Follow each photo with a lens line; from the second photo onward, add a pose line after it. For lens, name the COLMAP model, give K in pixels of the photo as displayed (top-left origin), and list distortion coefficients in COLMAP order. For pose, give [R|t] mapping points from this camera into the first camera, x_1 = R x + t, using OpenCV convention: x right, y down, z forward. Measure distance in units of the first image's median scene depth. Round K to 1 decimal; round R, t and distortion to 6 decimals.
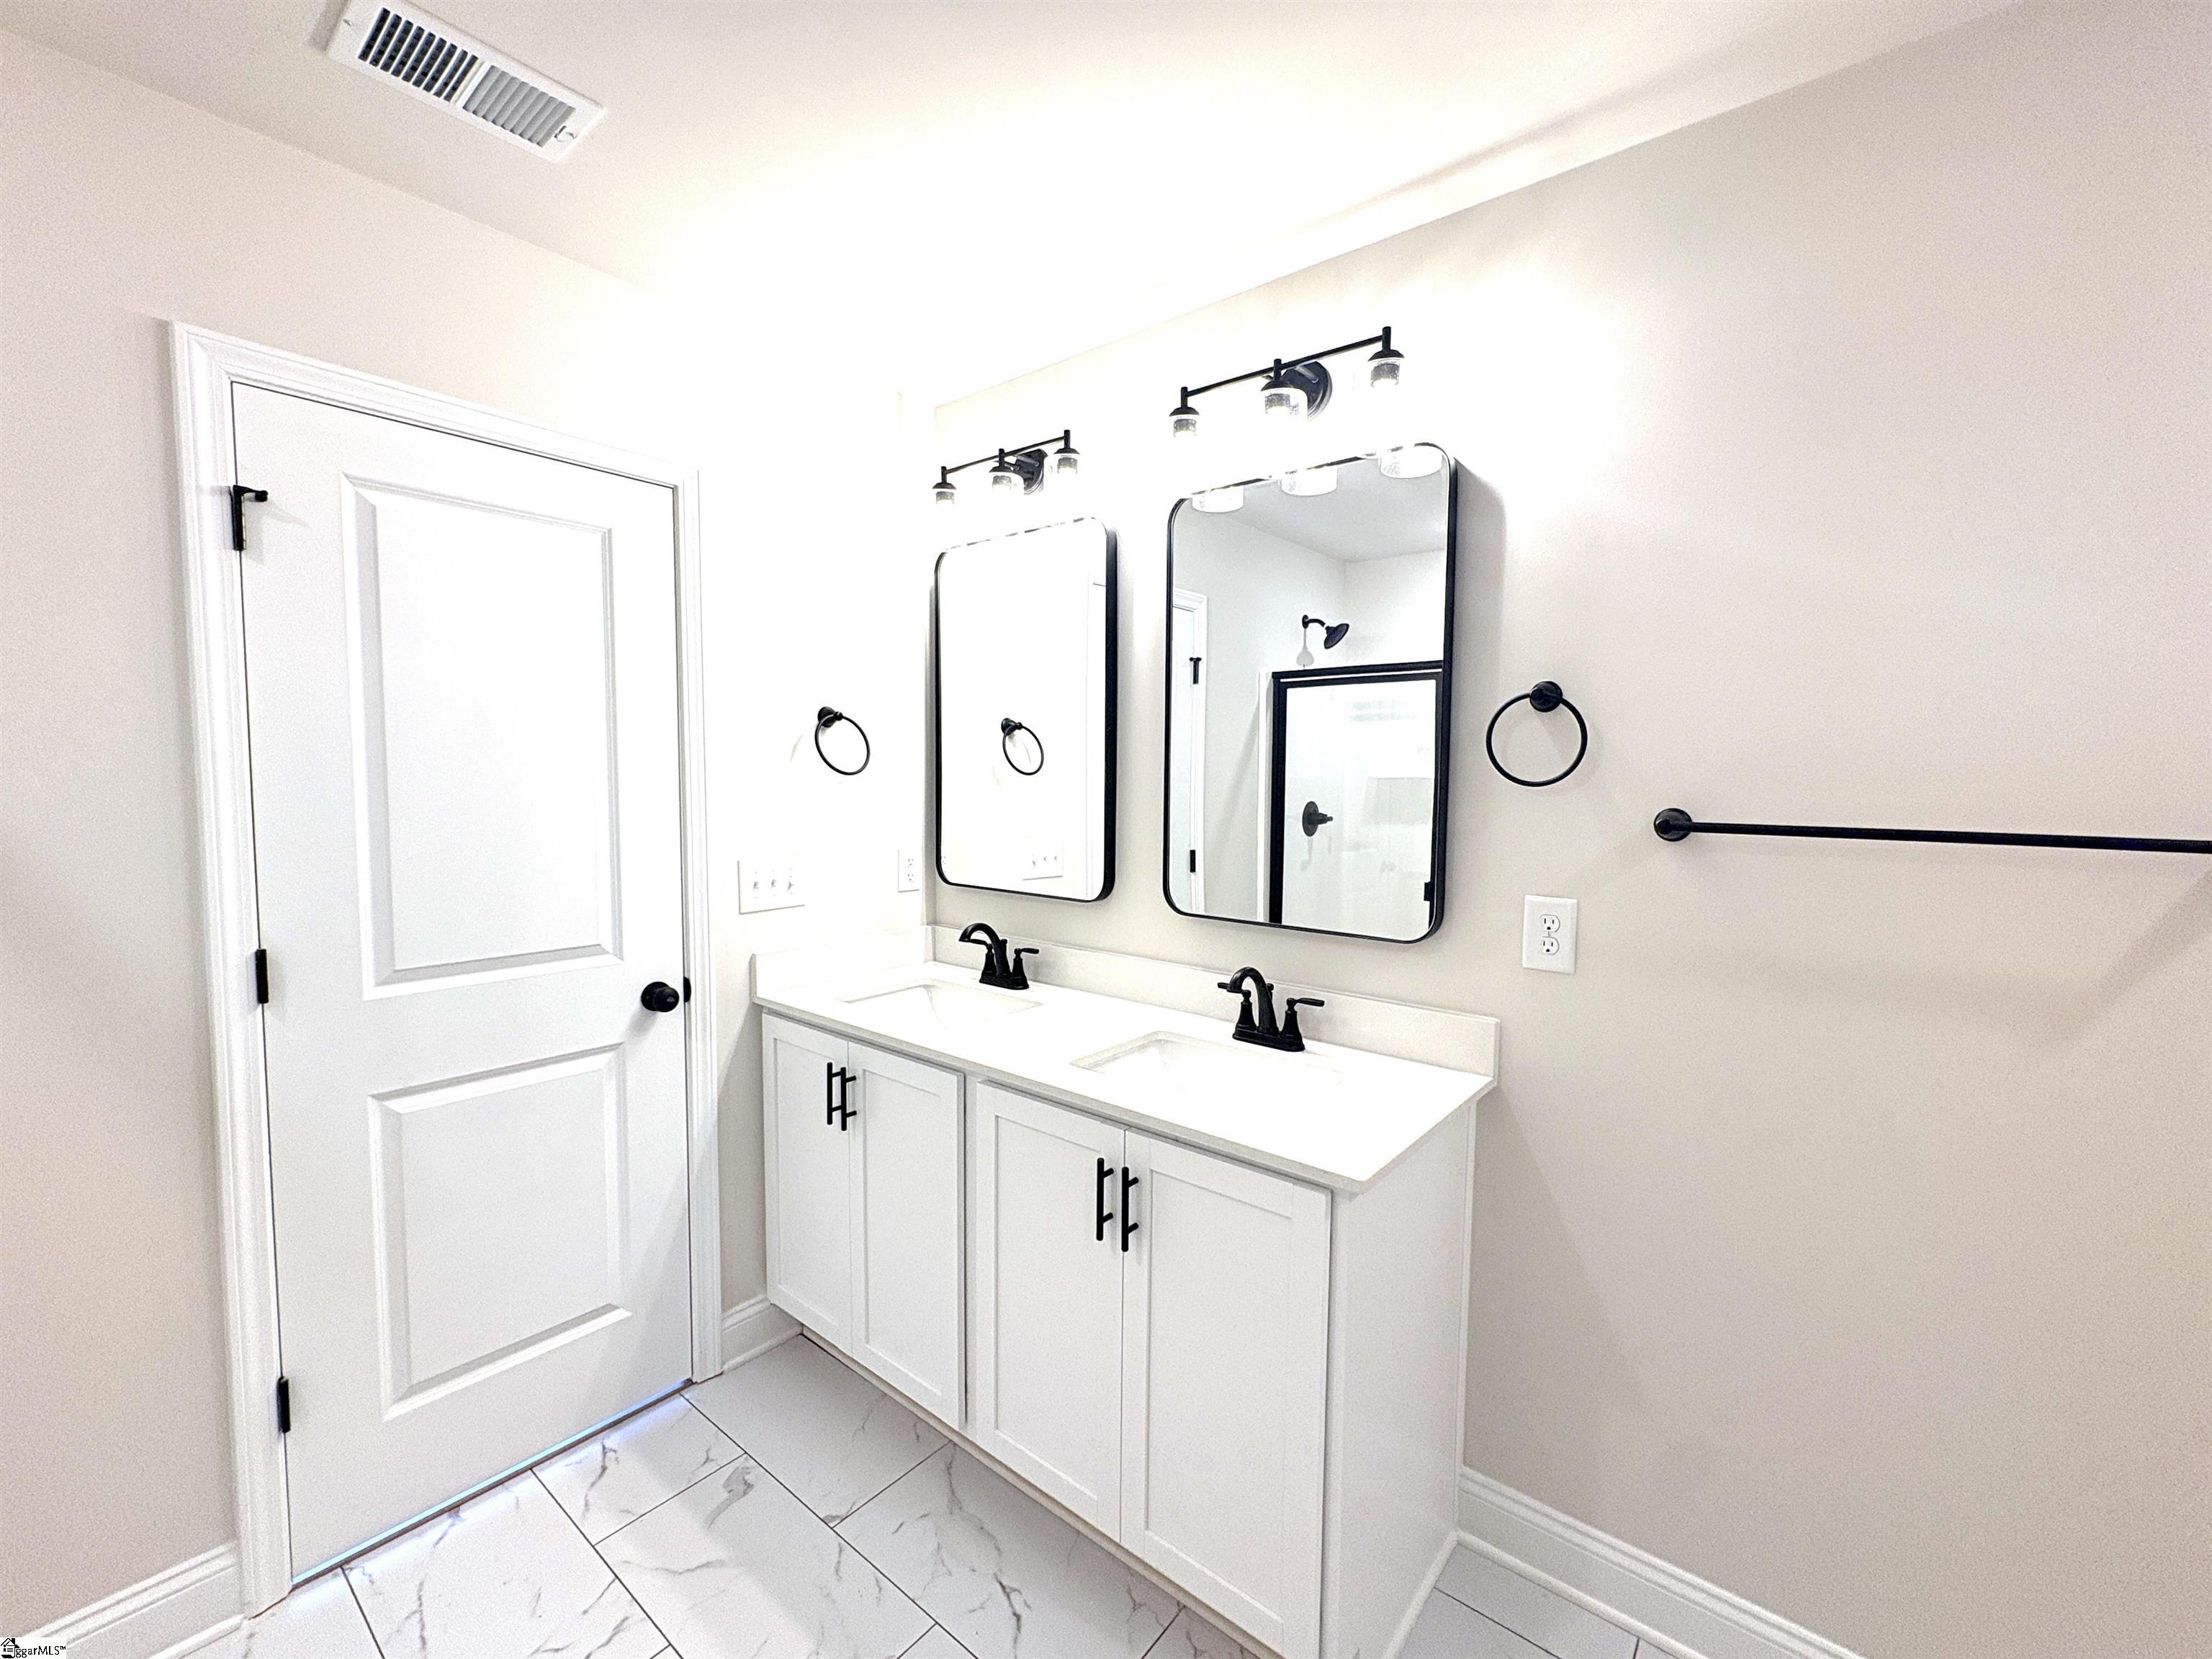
lens RADIAL K [[916.9, 0, 1109.3], [0, 916.9, 823.1], [0, 0, 1]] dist [-0.000675, -0.000329]
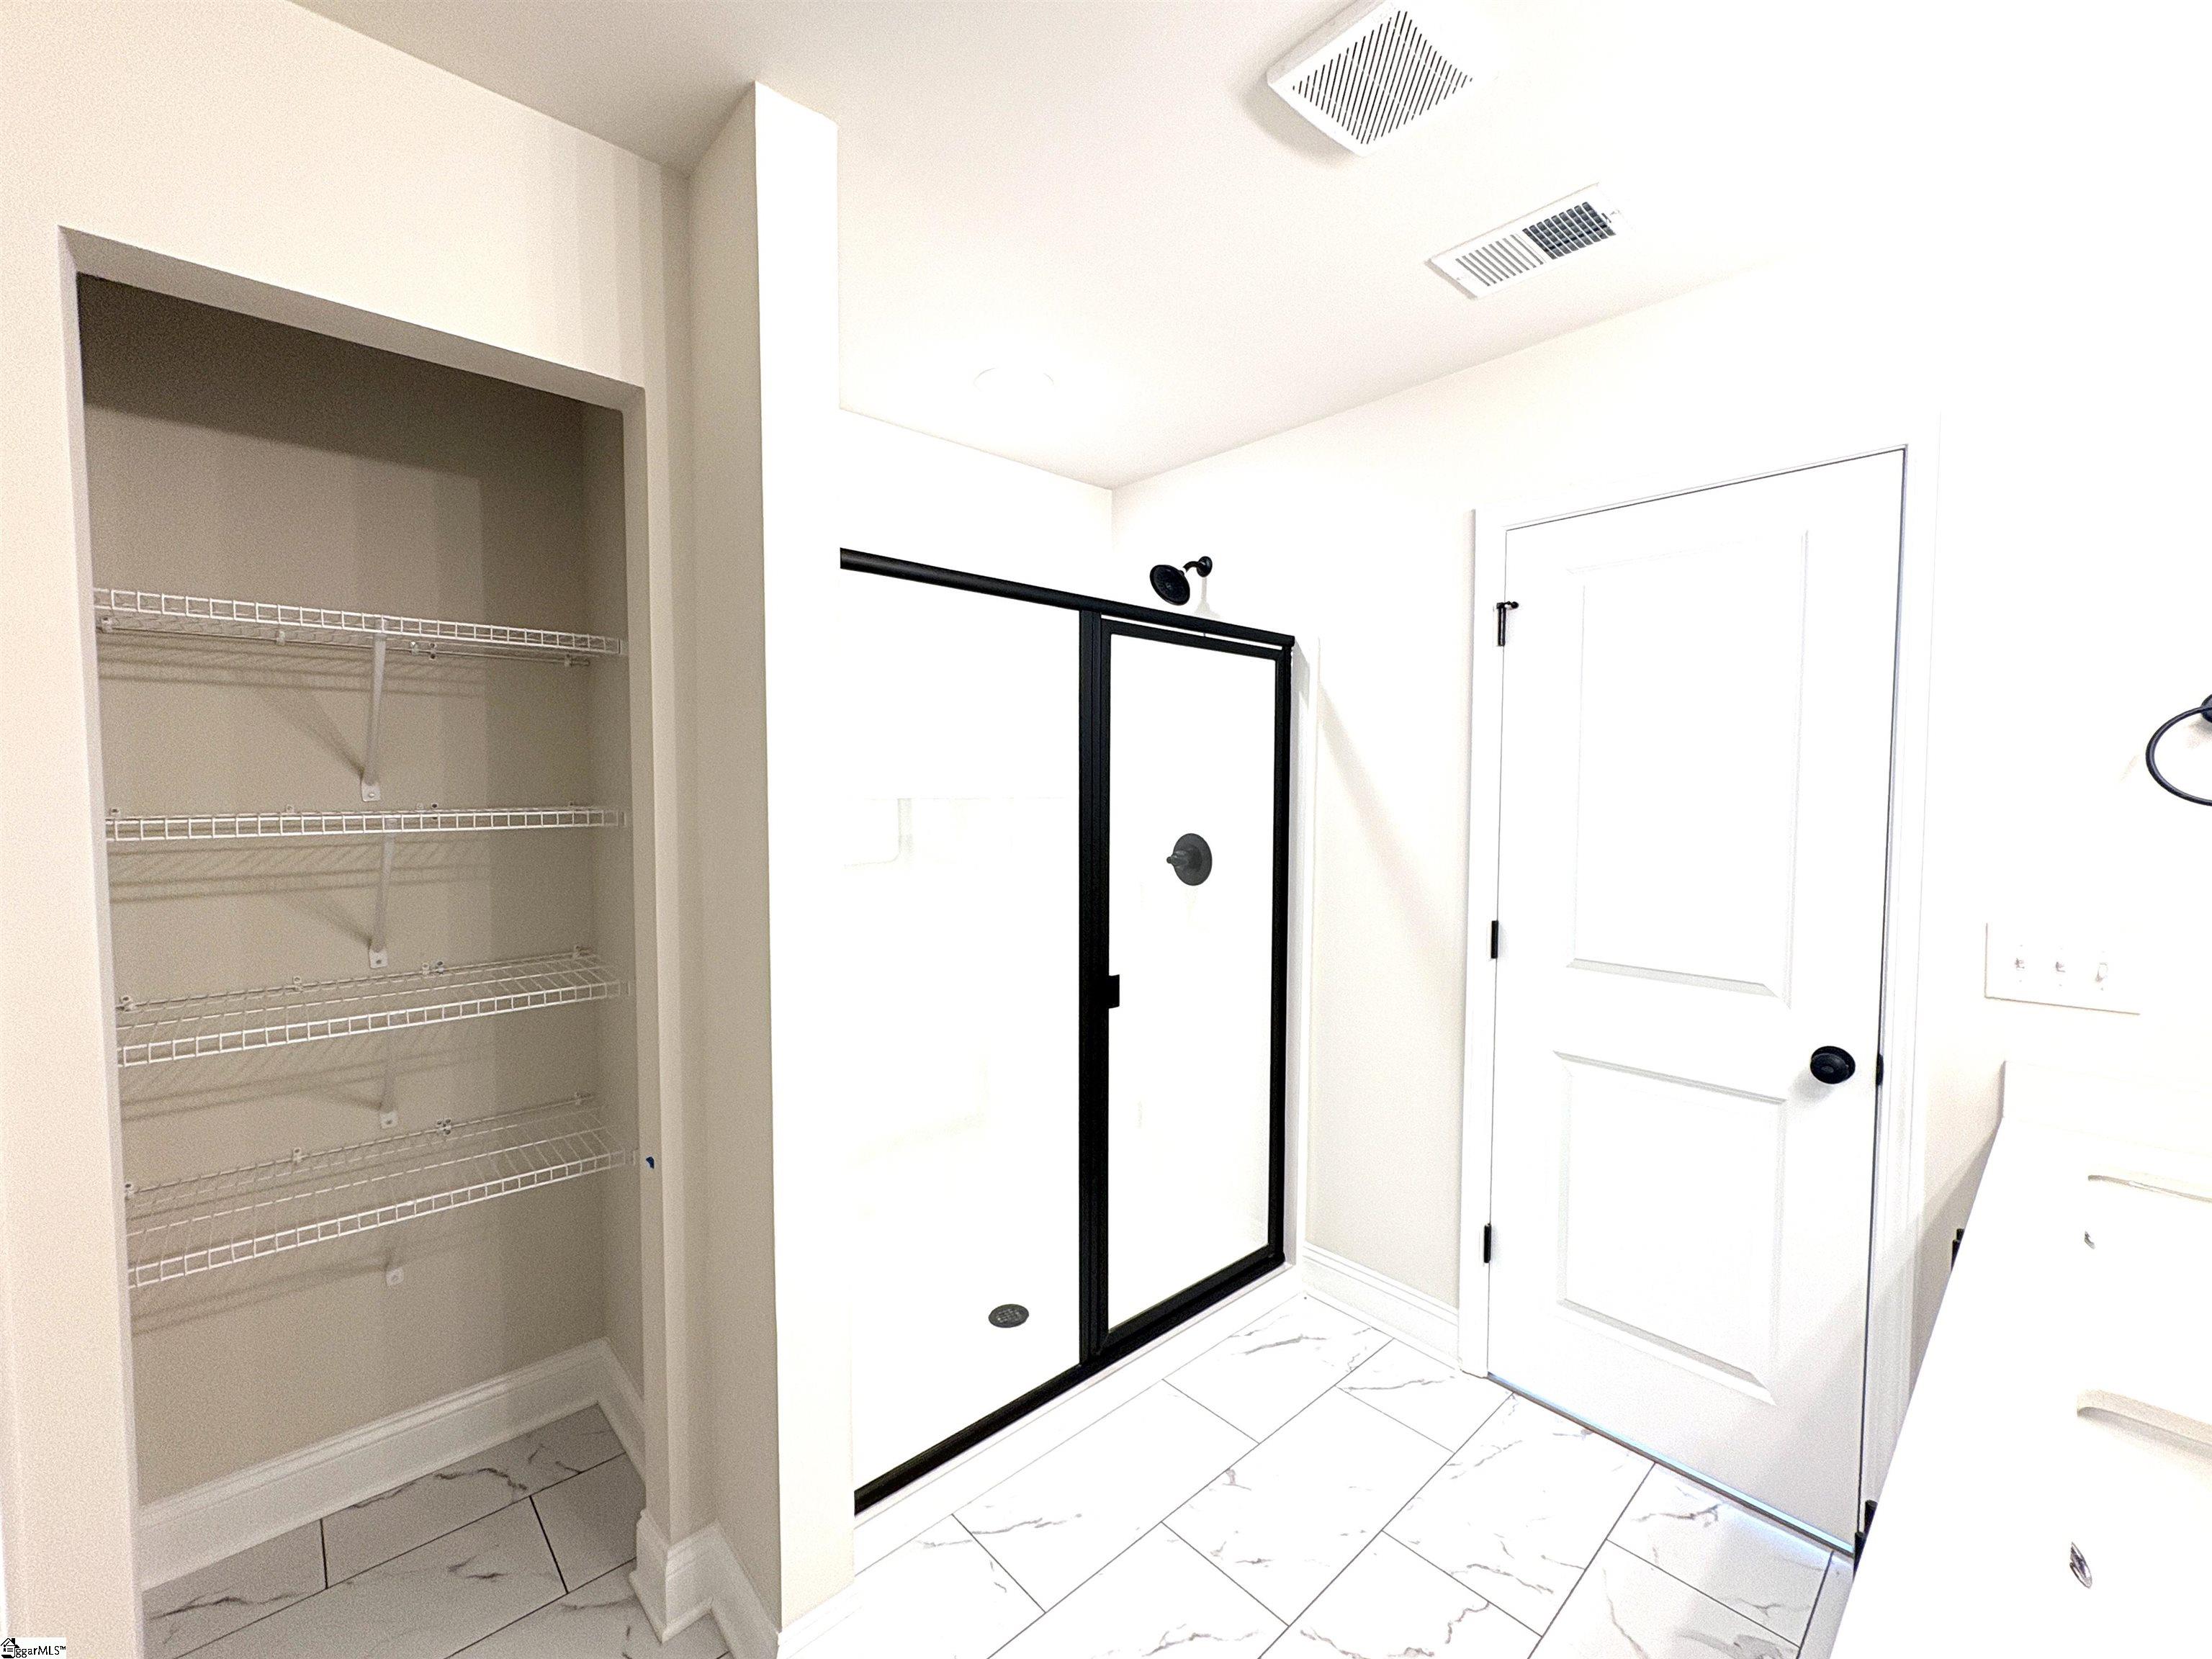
lens RADIAL K [[910.1, 0, 1099.1], [0, 910.1, 833.2], [0, 0, 1]] dist [0.000164, 0.000103]
pose [[-0.146708, 0.039845, -0.988377, 0.462426], [-0.063918, 0.996718, 0.049669, -0.023704], [0.987113, 0.070462, -0.143680, 0.468491]]
